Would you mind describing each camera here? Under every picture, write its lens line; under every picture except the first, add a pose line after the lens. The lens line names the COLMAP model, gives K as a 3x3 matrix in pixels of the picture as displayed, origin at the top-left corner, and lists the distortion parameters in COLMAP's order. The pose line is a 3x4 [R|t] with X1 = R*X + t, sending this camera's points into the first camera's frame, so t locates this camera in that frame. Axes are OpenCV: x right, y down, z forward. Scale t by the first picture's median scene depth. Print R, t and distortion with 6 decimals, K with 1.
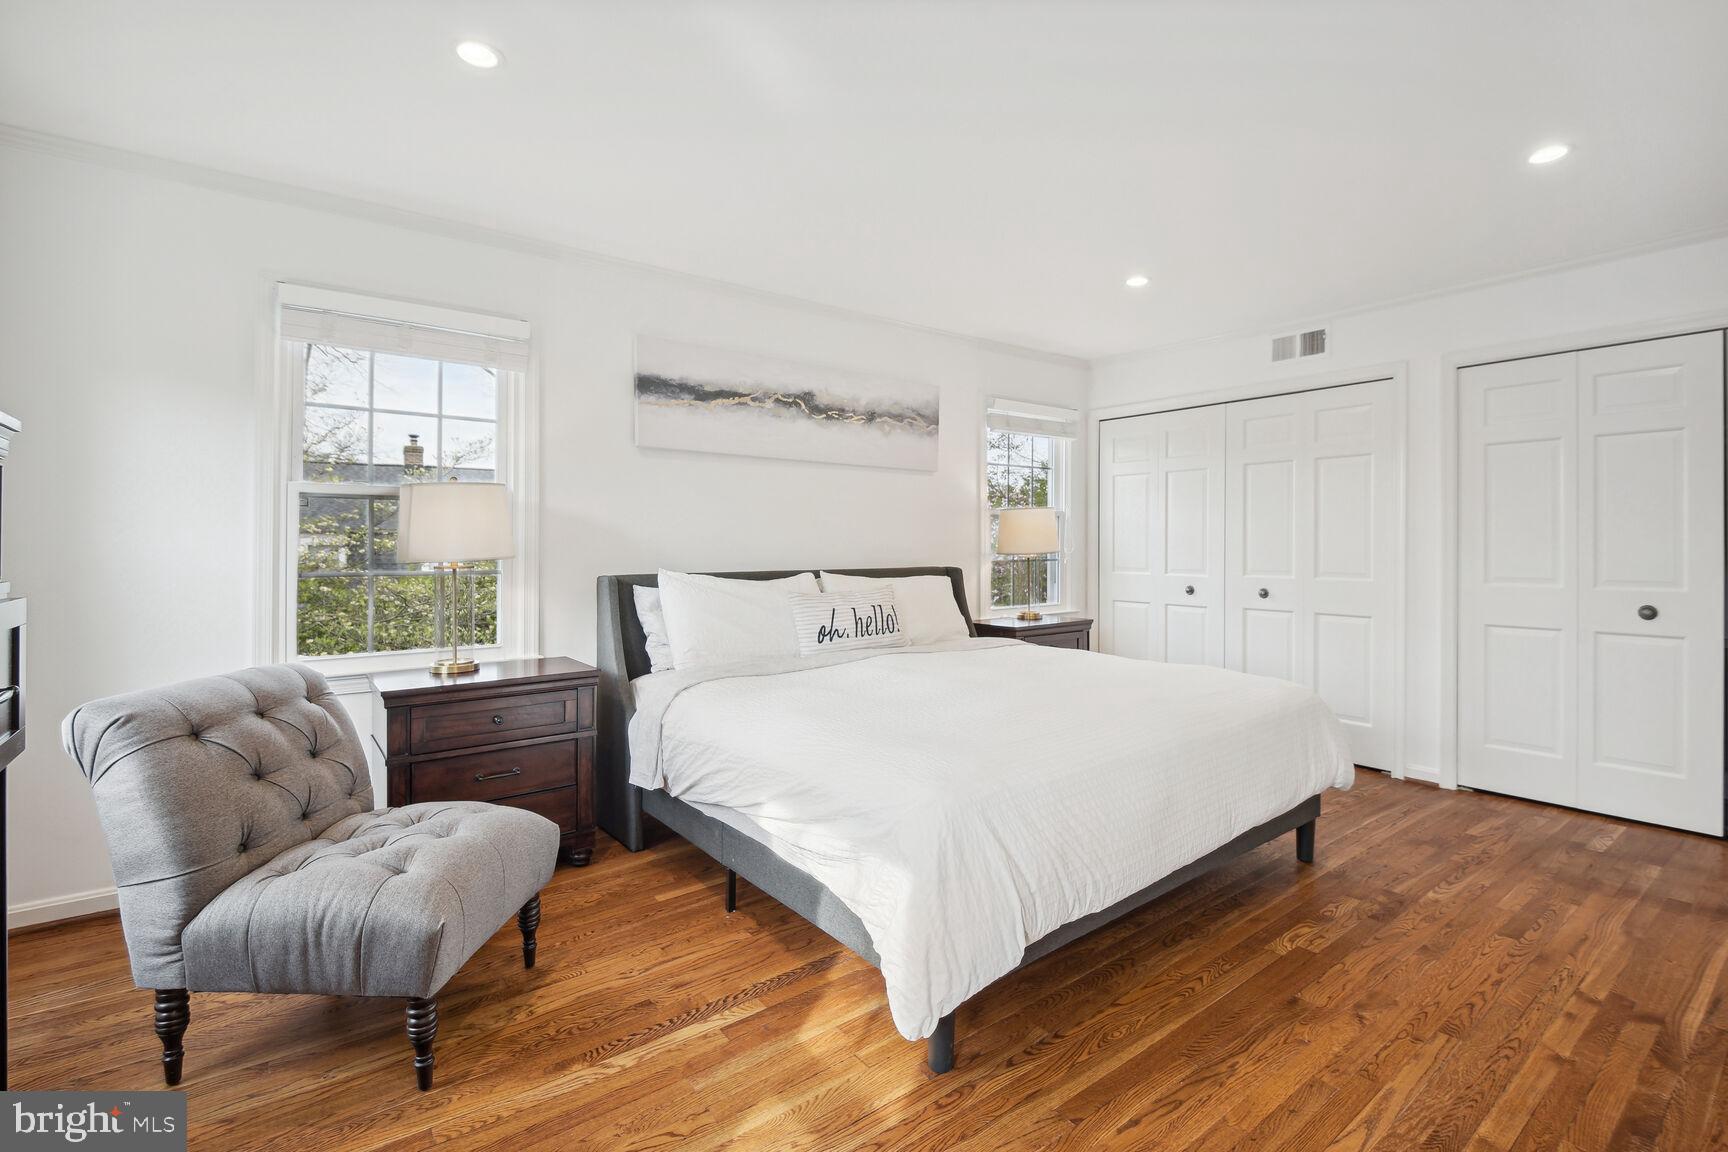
lens RADIAL K [[786.0, 0, 883.0], [0, 786.0, 548.1], [0, 0, 1]] dist [0.004011, -0.009920]
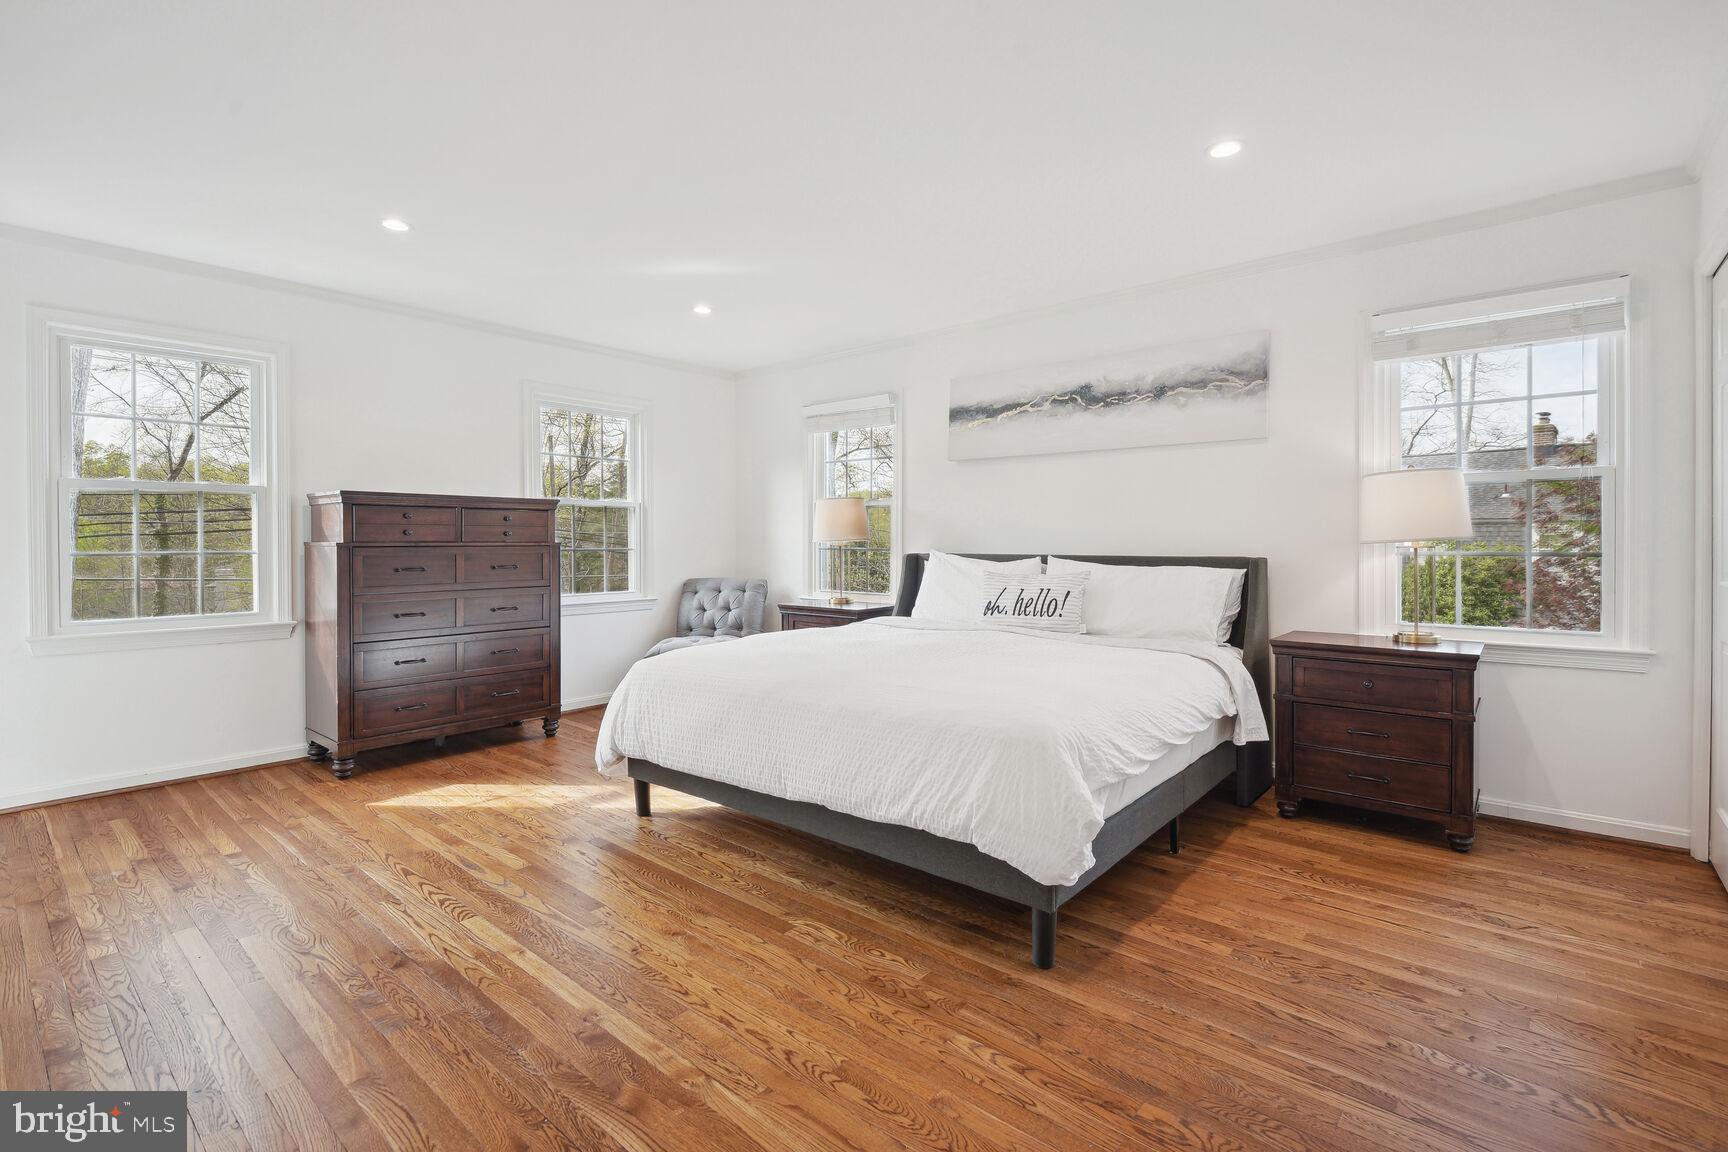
lens RADIAL K [[786.0, 0, 860.8], [0, 786.0, 559.2], [0, 0, 1]] dist [0.004011, -0.009920]
pose [[0.185421, 0.012335, -0.982582, 0.959499], [-0.017332, 0.999807, 0.009280, 0.028905], [0.982506, 0.015309, 0.185599, 0.574408]]
